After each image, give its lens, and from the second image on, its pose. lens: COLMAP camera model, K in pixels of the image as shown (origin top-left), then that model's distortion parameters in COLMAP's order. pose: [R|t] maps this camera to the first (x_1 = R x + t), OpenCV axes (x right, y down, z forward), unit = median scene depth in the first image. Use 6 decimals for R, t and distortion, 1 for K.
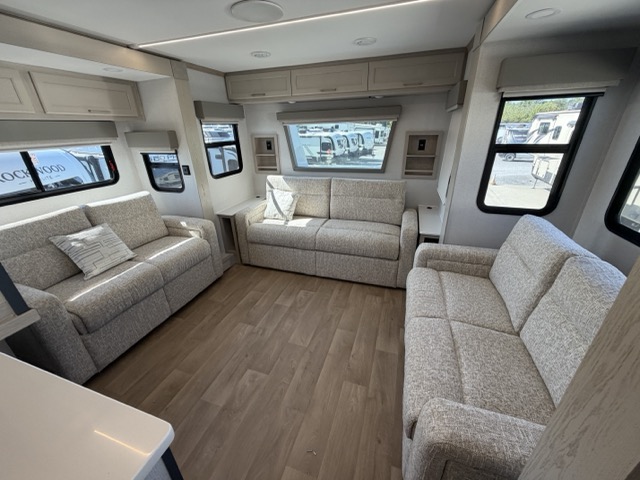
lens RADIAL K [[256.7, 0, 317.7], [0, 256.7, 240.4], [0, 0, 1]] dist [-0.000321, 0.000597]
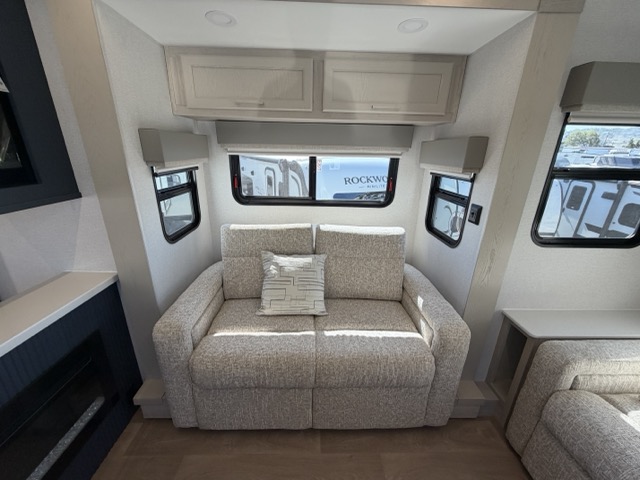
lens RADIAL K [[256.7, 0, 318.4], [0, 256.7, 239.8], [0, 0, 1]] dist [-0.000321, 0.000597]
pose [[0.341742, 0.337939, -0.876932, -0.165846], [-0.406340, 0.894515, 0.186364, -0.206122], [0.847408, 0.292644, 0.443011, 0.553860]]
